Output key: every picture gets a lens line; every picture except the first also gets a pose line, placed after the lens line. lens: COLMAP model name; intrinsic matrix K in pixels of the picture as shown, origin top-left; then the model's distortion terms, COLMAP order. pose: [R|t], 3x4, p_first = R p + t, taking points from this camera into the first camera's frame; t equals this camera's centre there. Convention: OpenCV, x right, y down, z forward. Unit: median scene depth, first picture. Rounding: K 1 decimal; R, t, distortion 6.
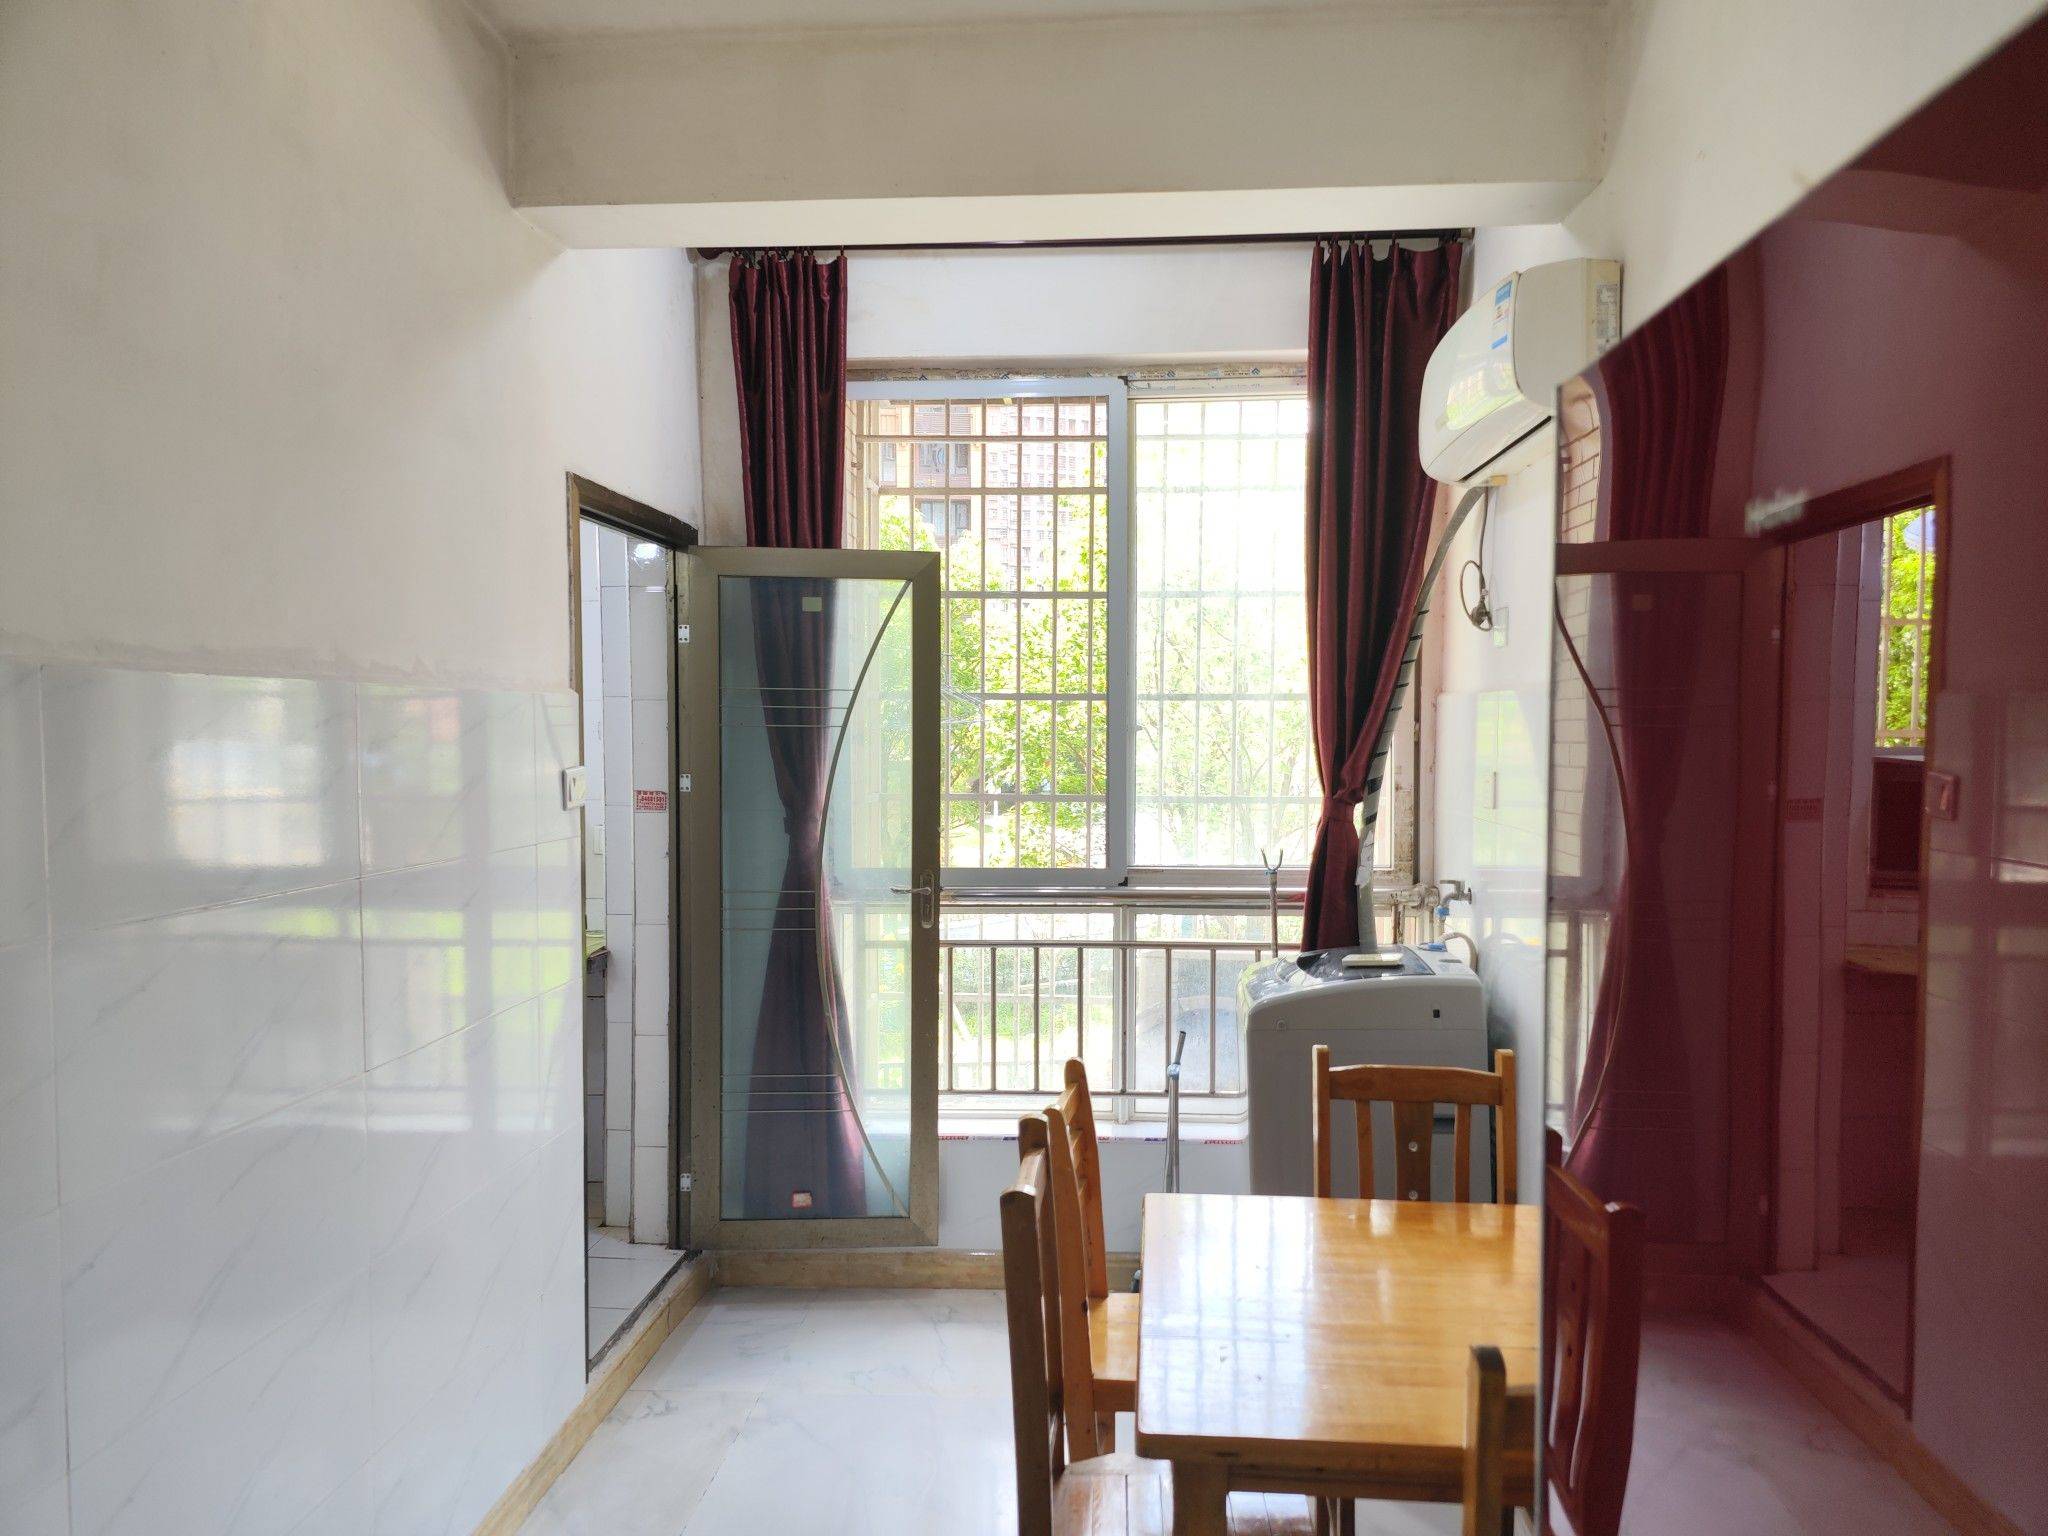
lens RADIAL K [[1495.7, 0, 1028.5], [0, 1495.7, 807.8], [0, 0, 1]] dist [0.190252, -0.467949]
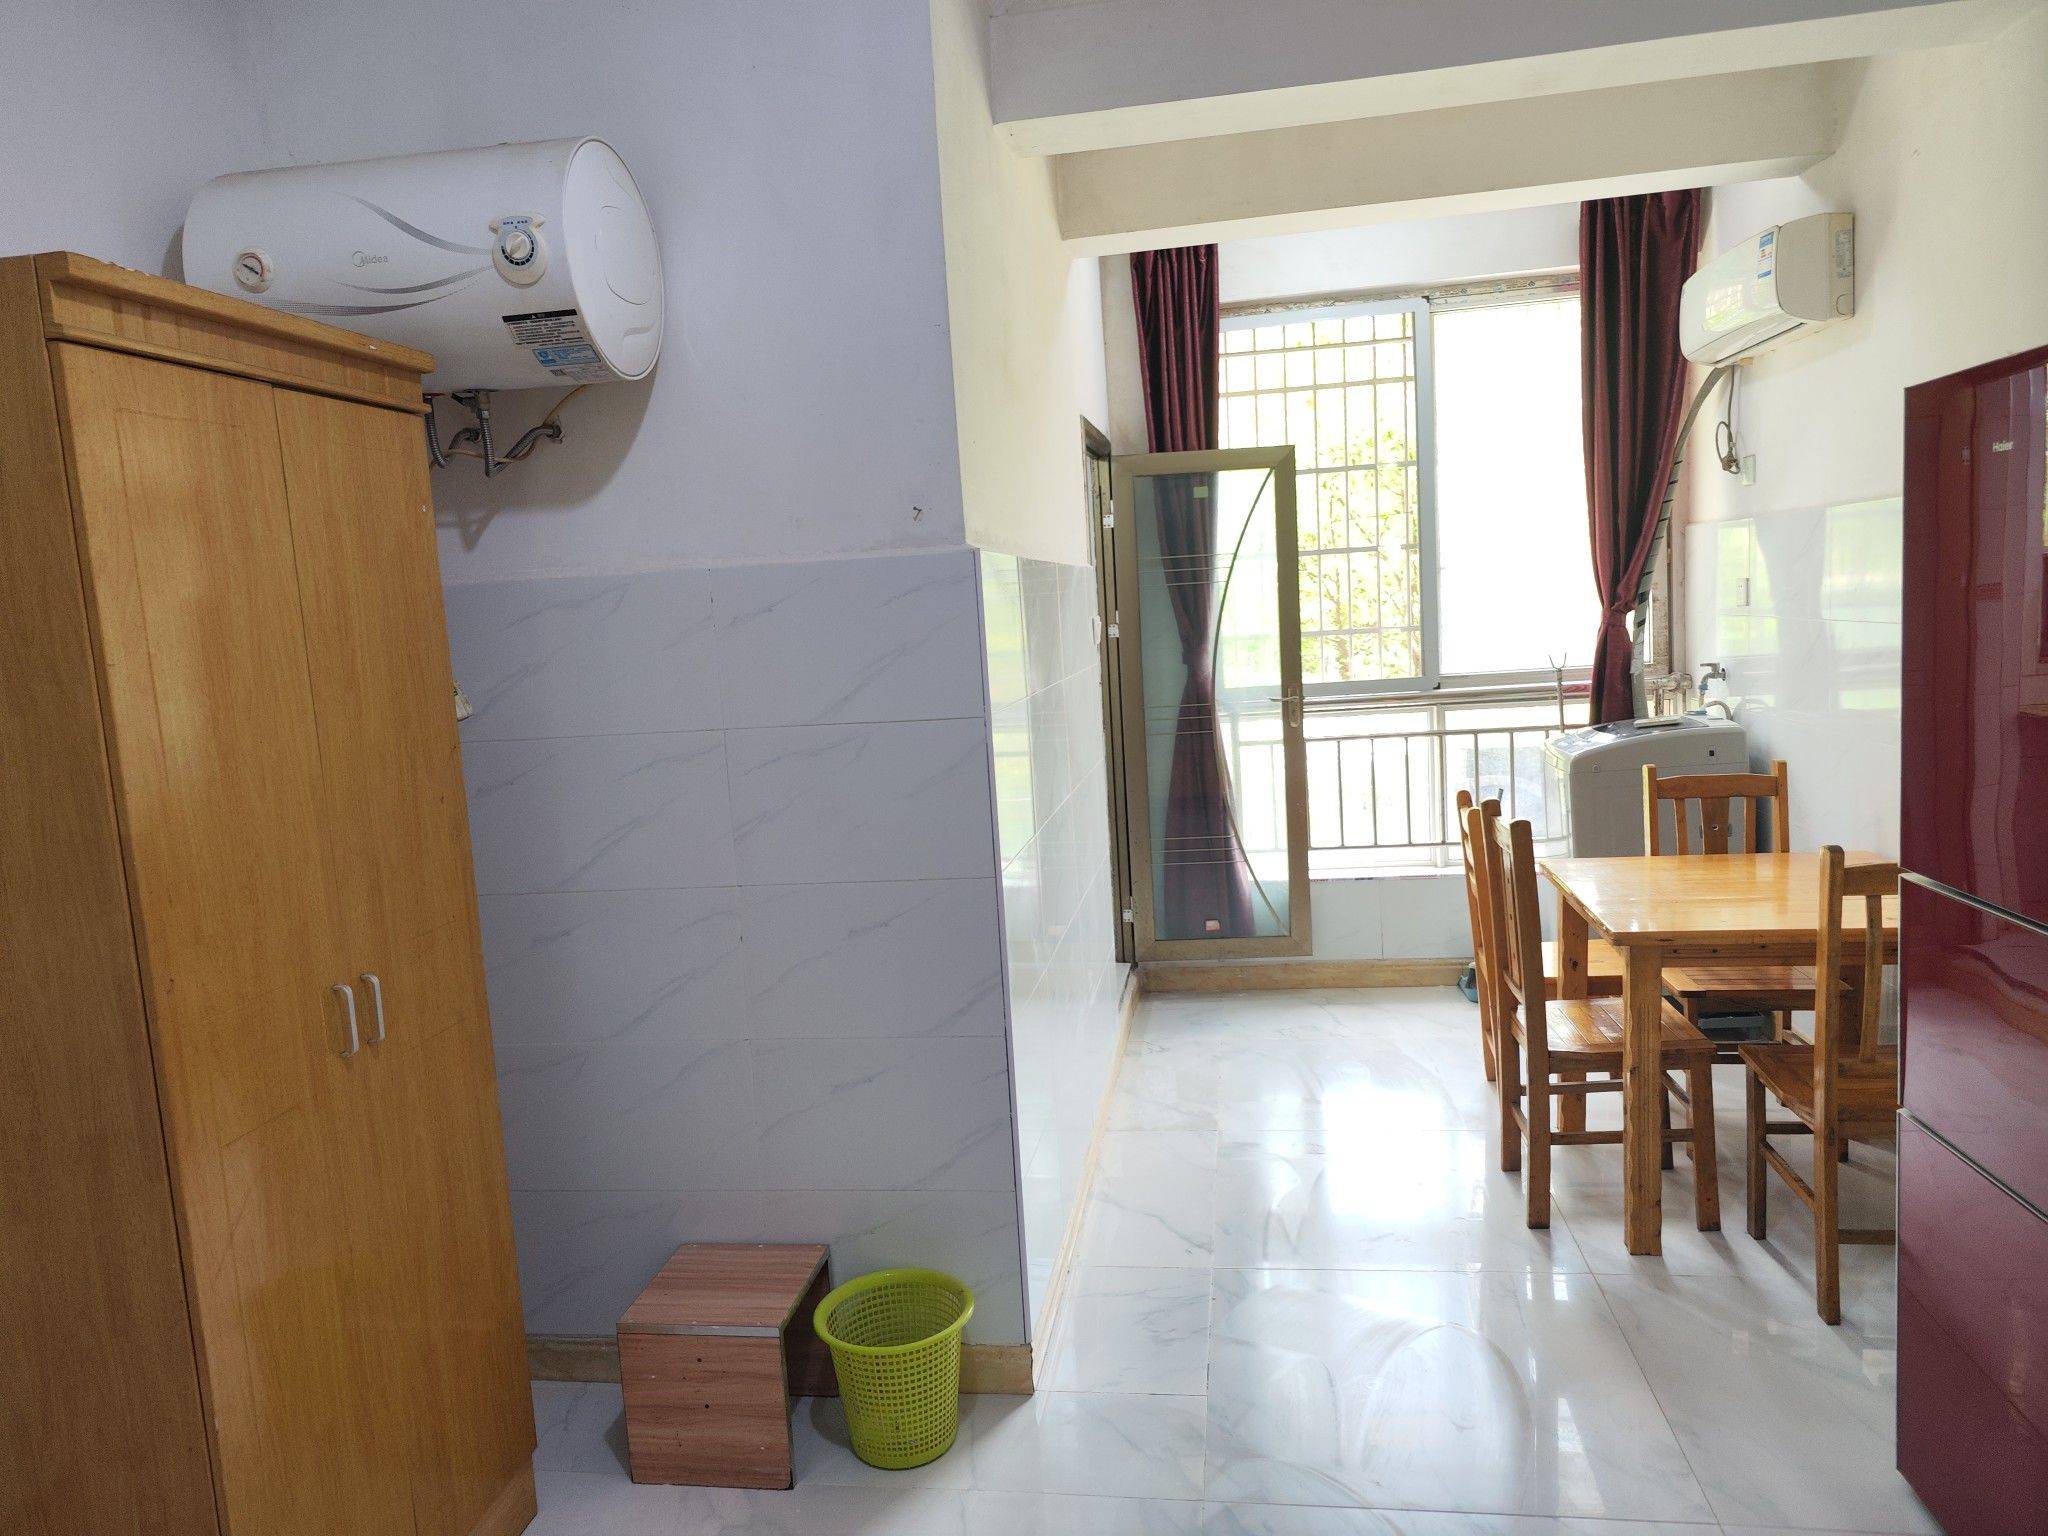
lens RADIAL K [[1399.7, 0, 1031.8], [0, 1399.7, 777.3], [0, 0, 1]] dist [0.055418, -0.063710]
pose [[0.990673, -0.049888, -0.126802, -0.145843], [0.059859, 0.995303, 0.076081, 0.015024], [0.122411, -0.082961, 0.989006, -0.288639]]
